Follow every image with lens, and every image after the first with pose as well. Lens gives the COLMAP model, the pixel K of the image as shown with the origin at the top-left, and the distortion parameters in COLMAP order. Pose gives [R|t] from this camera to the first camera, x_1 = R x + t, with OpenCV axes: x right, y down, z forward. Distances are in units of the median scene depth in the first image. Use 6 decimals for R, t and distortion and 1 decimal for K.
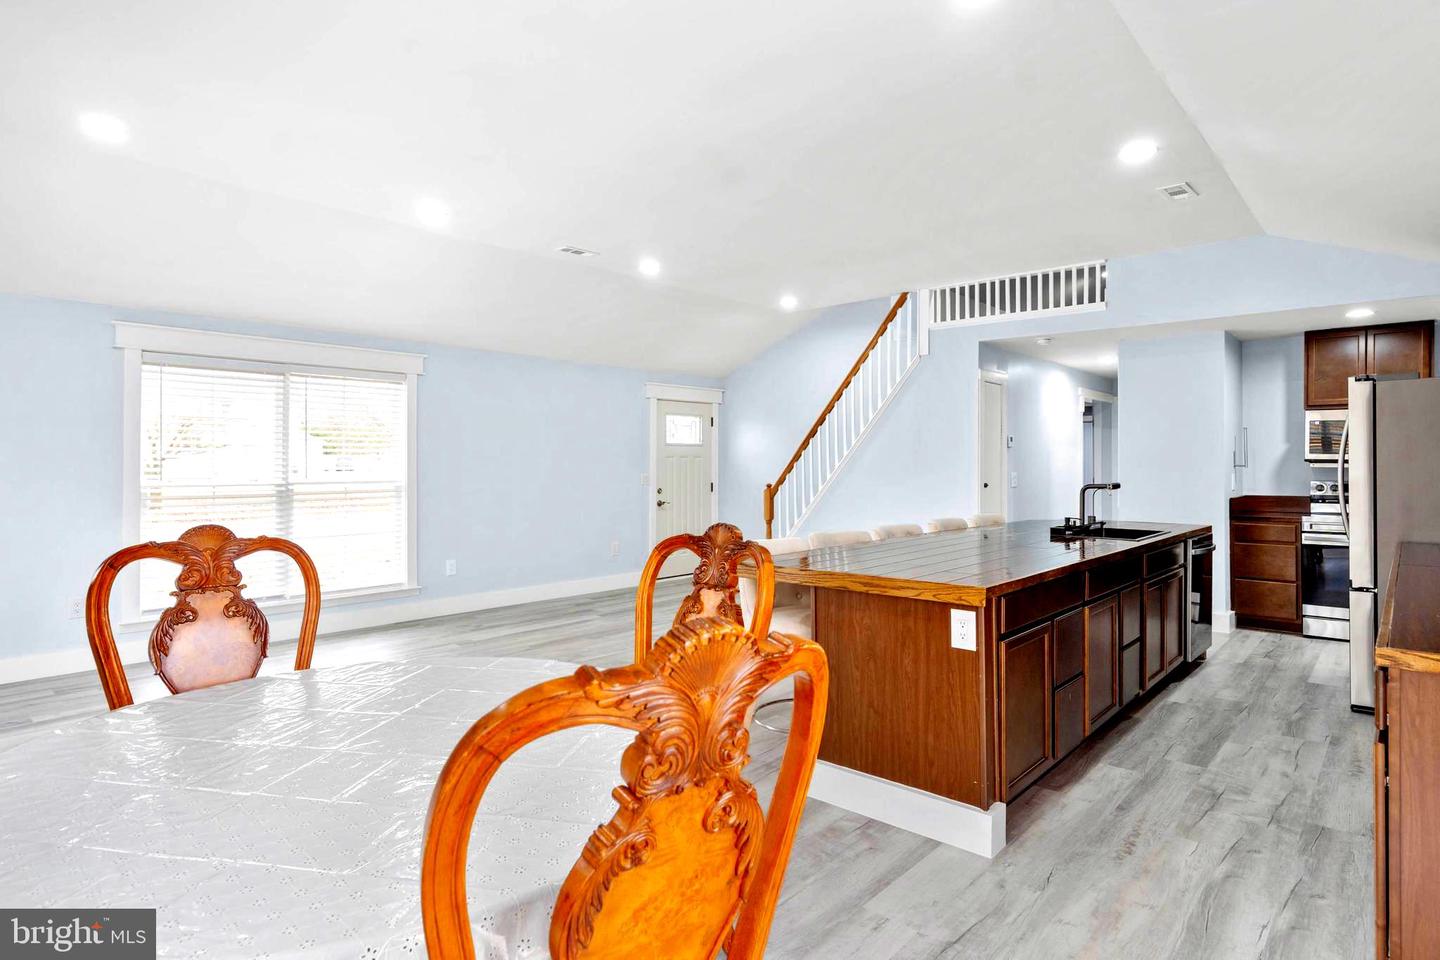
lens RADIAL K [[761.6, 0, 756.1], [0, 761.6, 463.7], [0, 0, 1]] dist [0.009361, -0.000131]
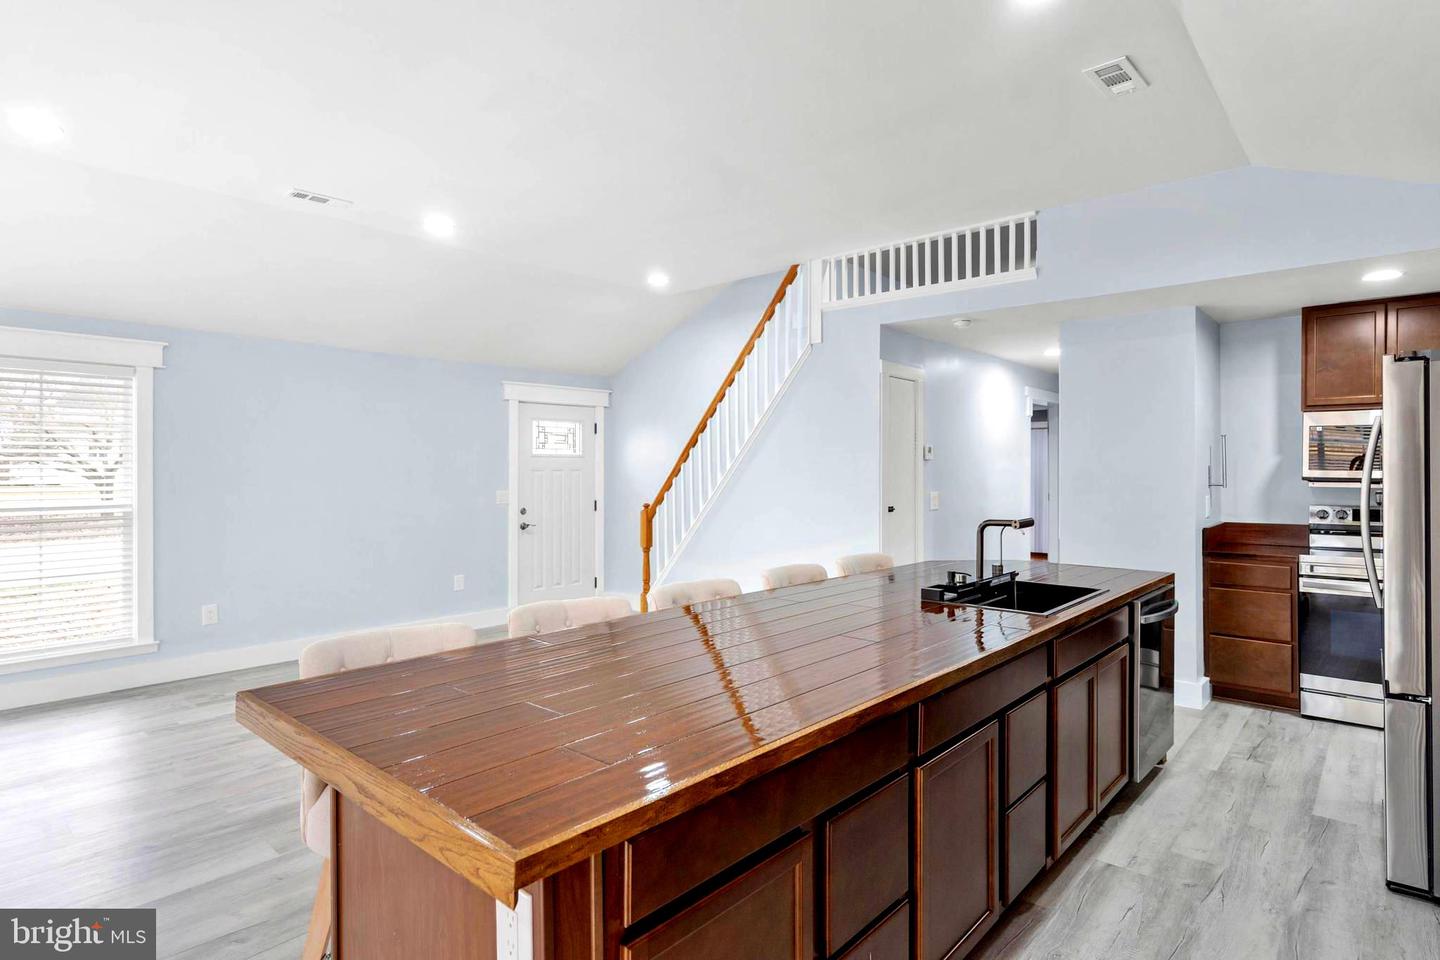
lens RADIAL K [[761.6, 0, 735.3], [0, 761.6, 472.4], [0, 0, 1]] dist [0.009361, -0.000131]
pose [[0.999983, -0.000913, -0.005765, 0.162628], [0.000926, 0.999997, 0.002326, -0.012809], [0.005763, -0.002332, 0.999981, 0.242858]]
